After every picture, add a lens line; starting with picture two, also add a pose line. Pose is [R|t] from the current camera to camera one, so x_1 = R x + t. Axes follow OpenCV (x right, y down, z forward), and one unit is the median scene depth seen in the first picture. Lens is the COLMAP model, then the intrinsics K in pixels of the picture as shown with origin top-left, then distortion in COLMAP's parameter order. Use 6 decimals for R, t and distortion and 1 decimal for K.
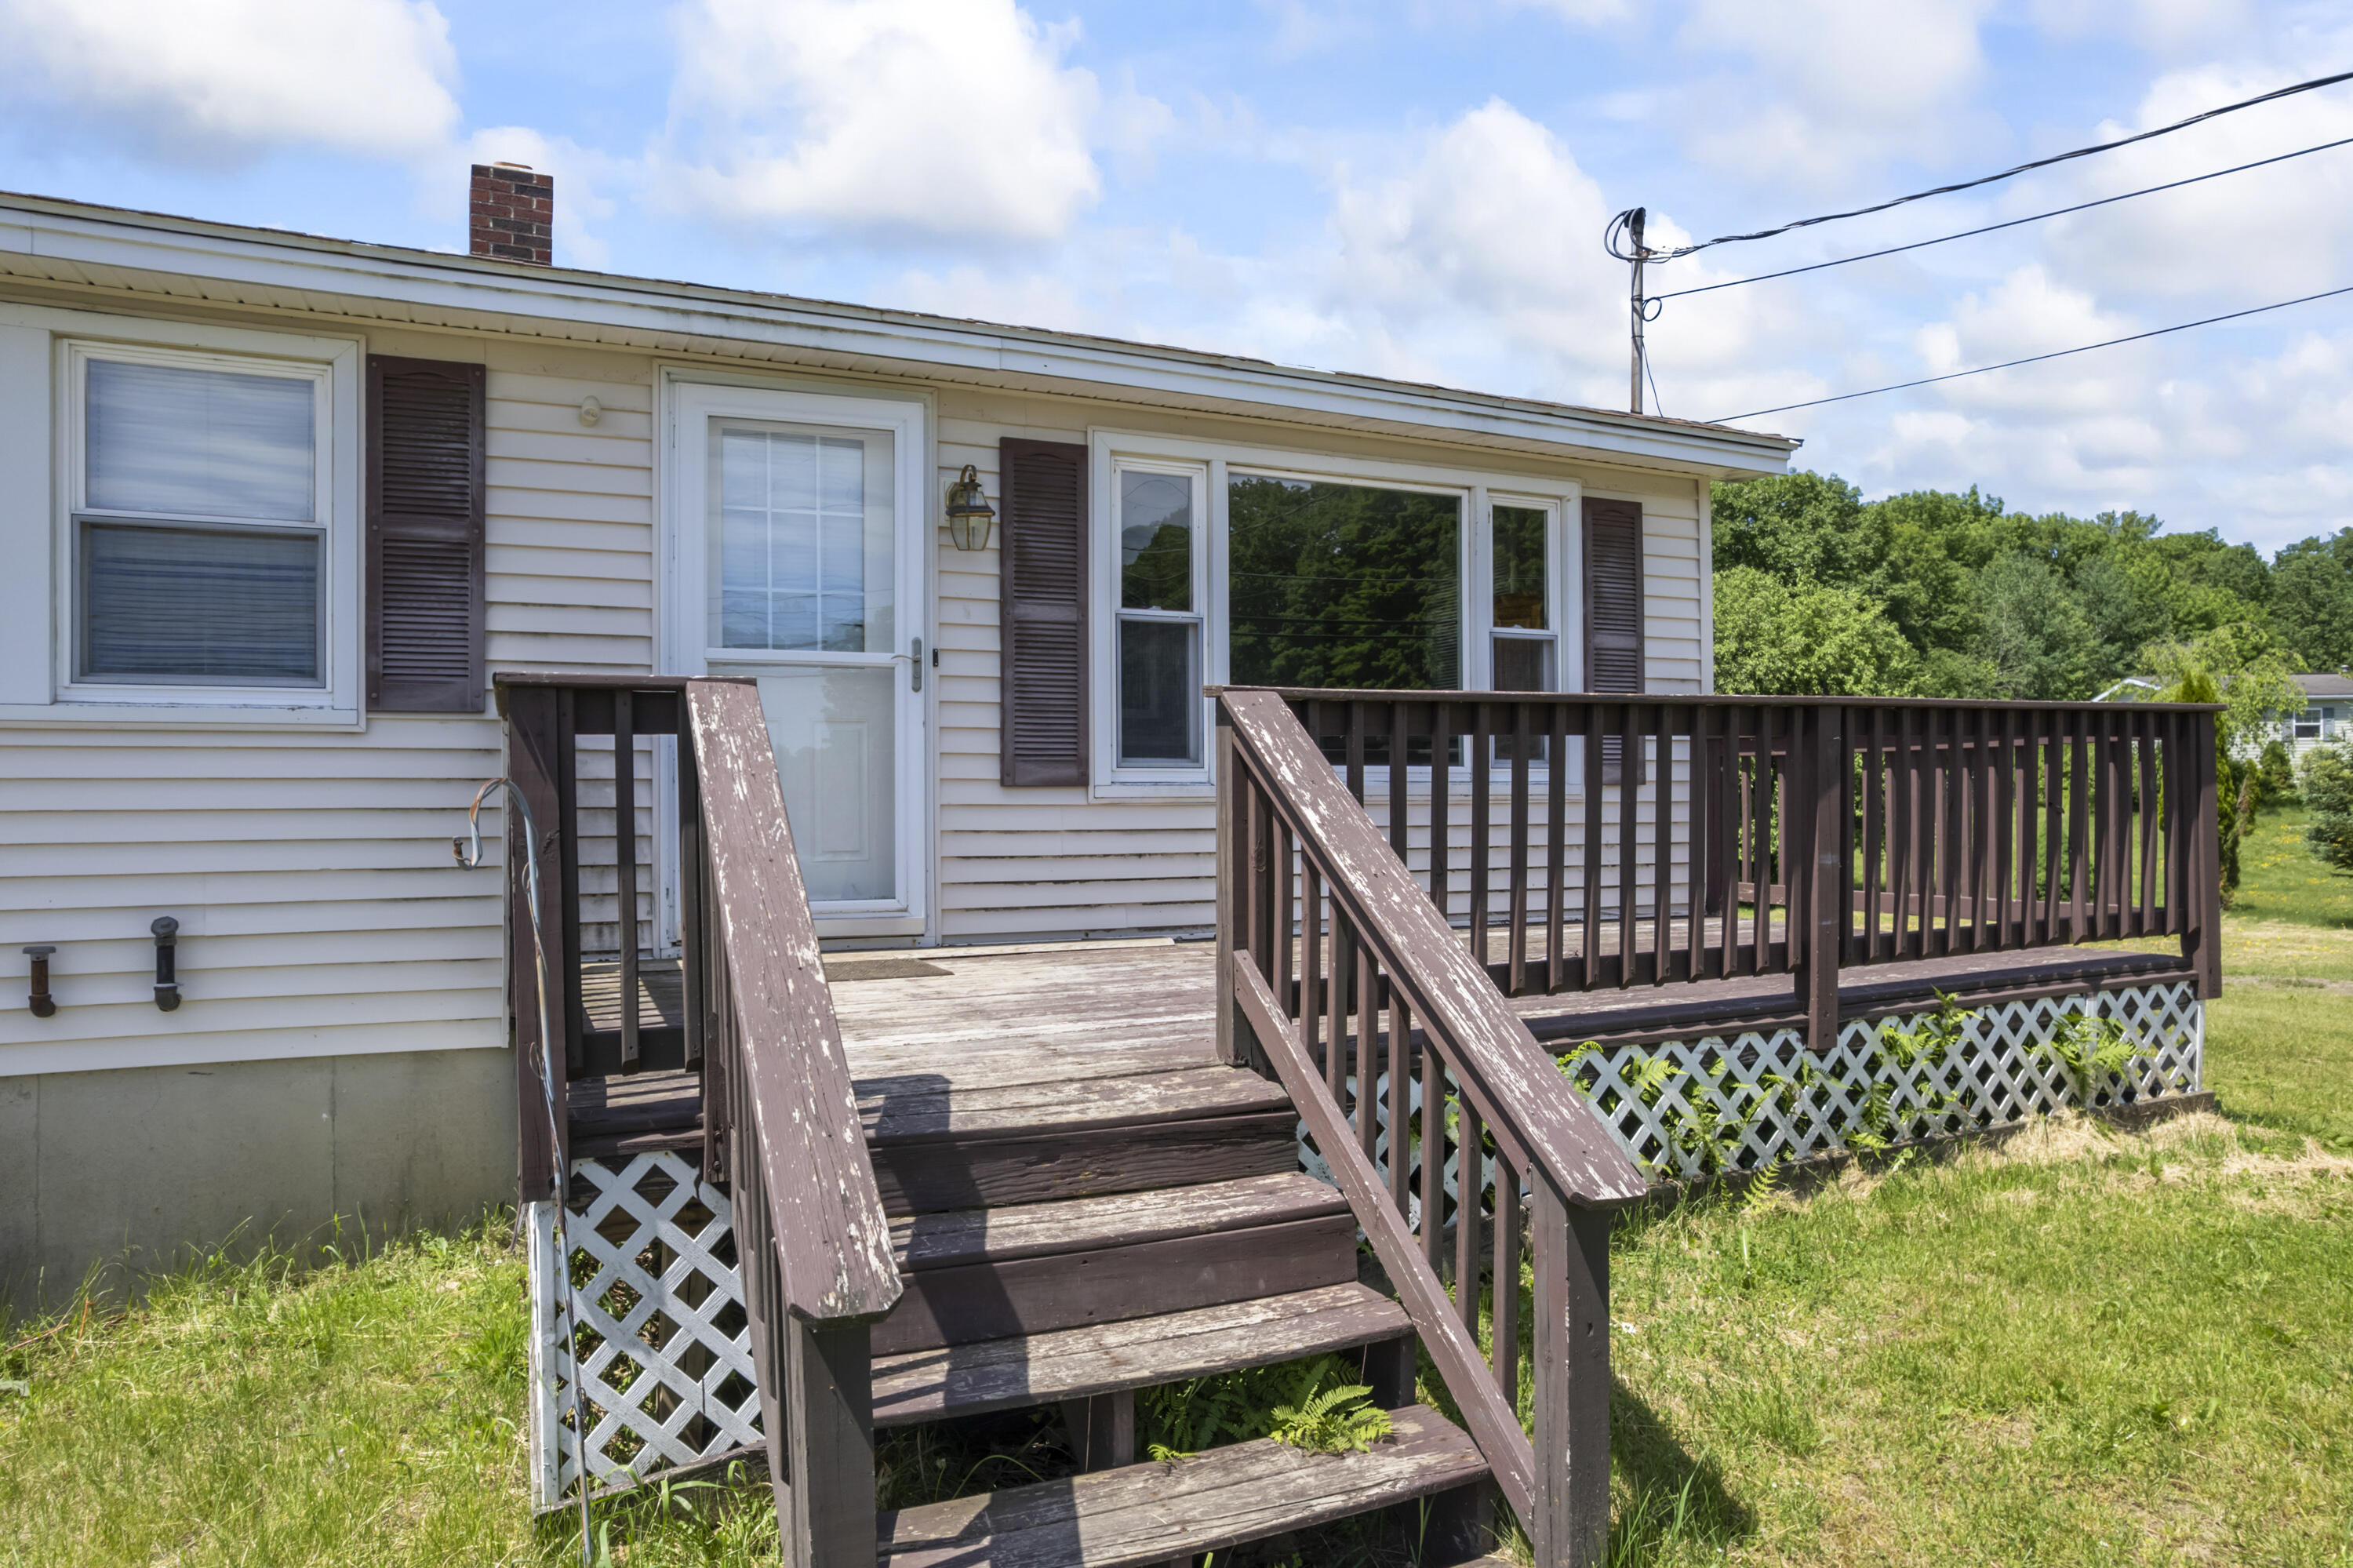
lens RADIAL K [[1517.4, 0, 1180.2], [0, 1517.4, 780.7], [0, 0, 1]] dist [-0.054028, 0.046361]
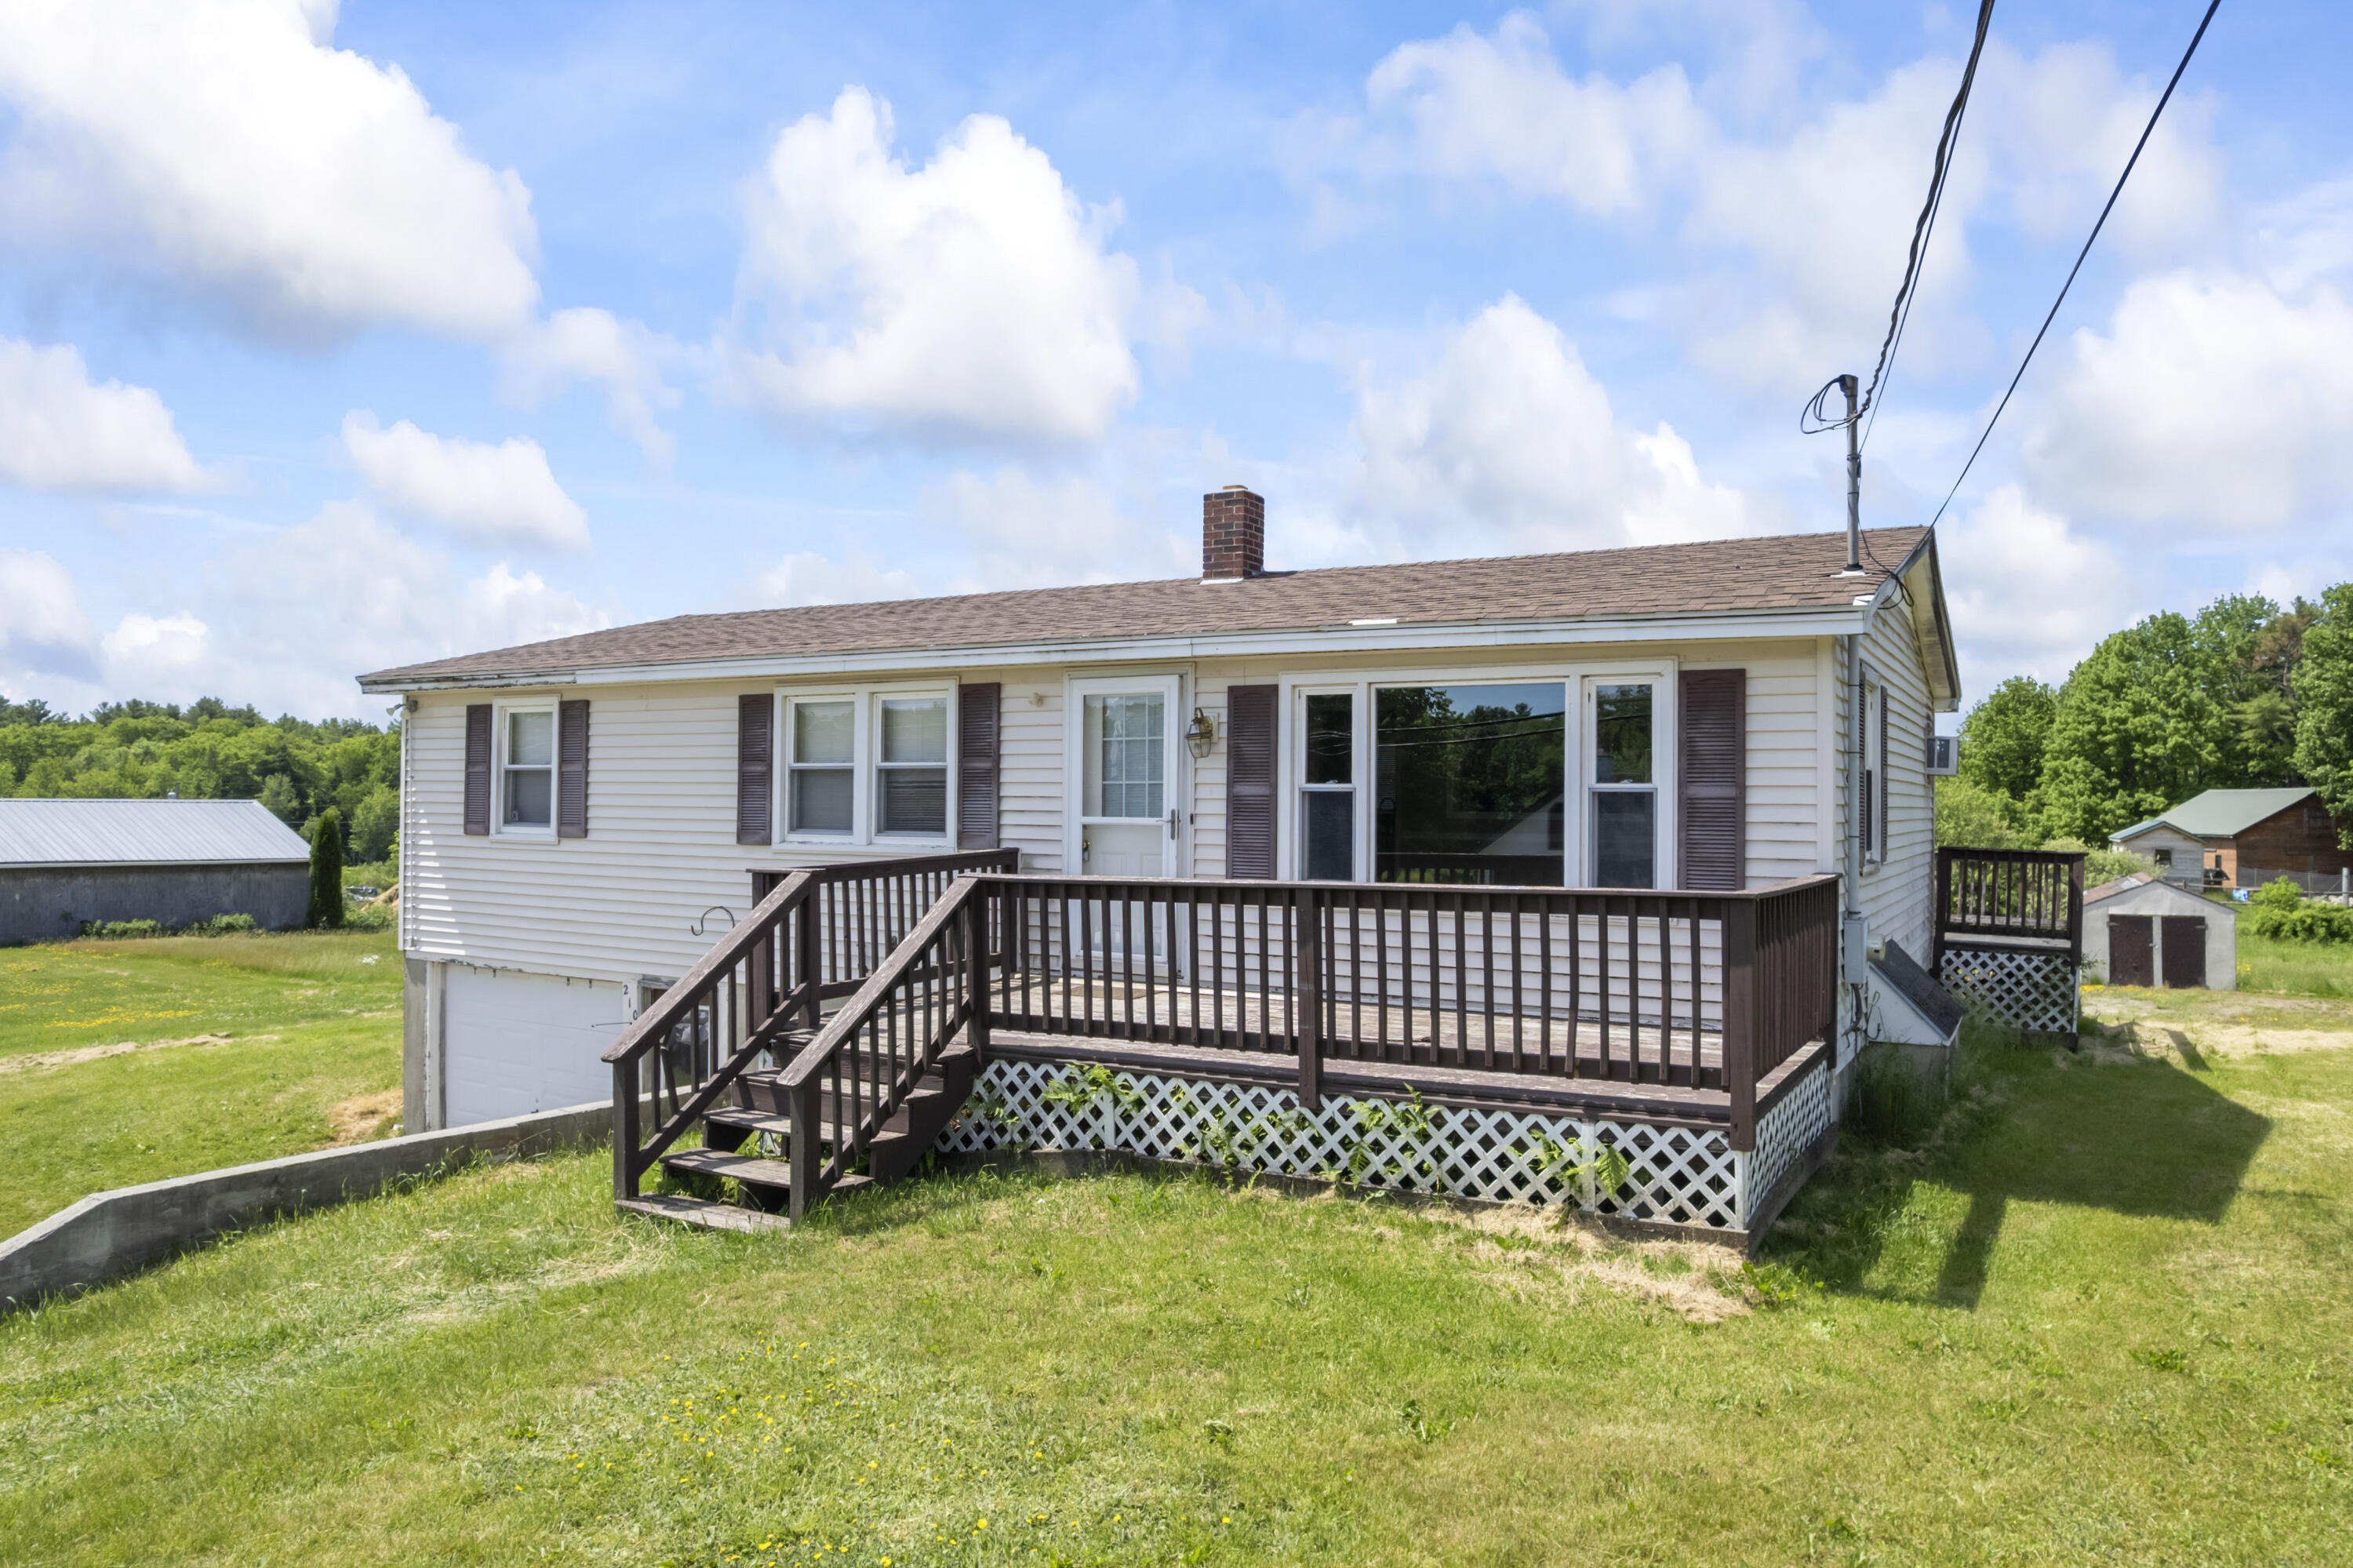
lens RADIAL K [[1517.4, 0, 1167.1], [0, 1517.4, 825.6], [0, 0, 1]] dist [-0.054028, 0.046361]
pose [[0.572100, 0.023646, -0.819843, 1.407099], [-0.003584, 0.999647, 0.026331, -0.134891], [0.820176, -0.012126, 0.571982, -0.014905]]
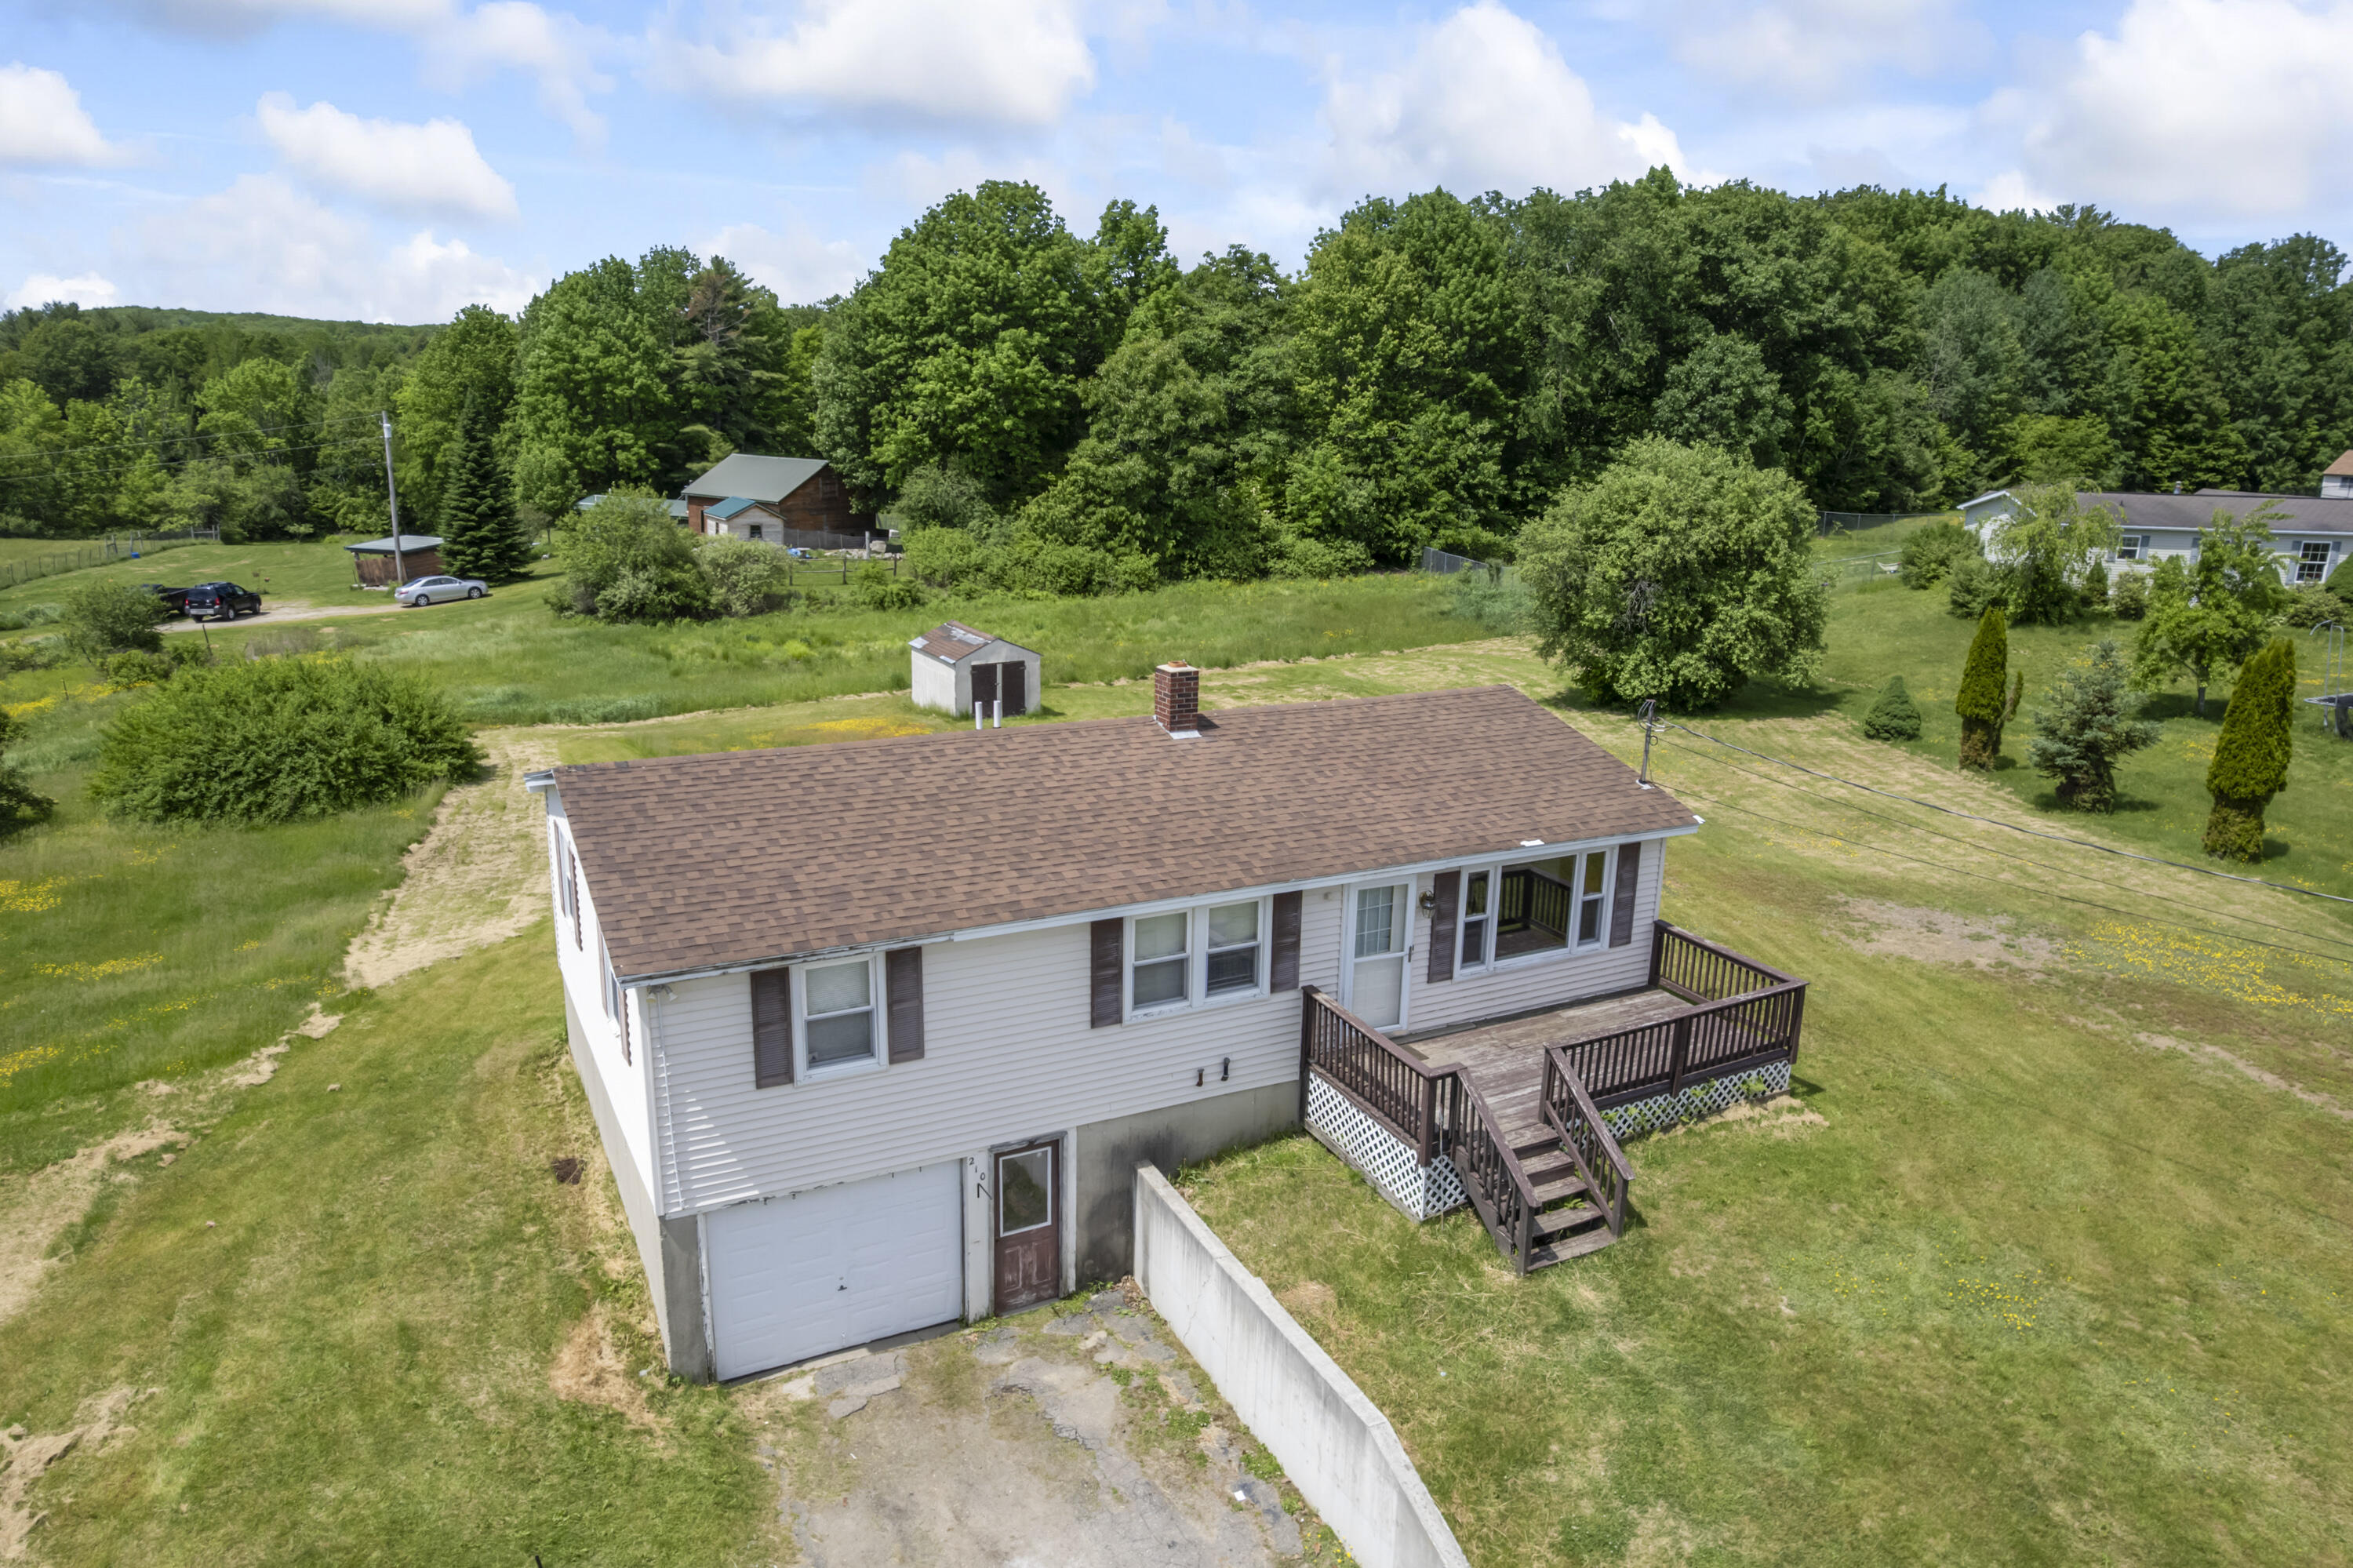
lens RADIAL K [[1517.4, 0, 1170.5], [0, 1517.4, 825.1], [0, 0, 1]] dist [-0.054028, 0.046361]
pose [[0.999038, 0.010961, 0.042453, -0.893740], [-0.022503, 0.959178, 0.281905, -1.337522], [-0.037630, -0.282590, 0.958503, -2.115263]]
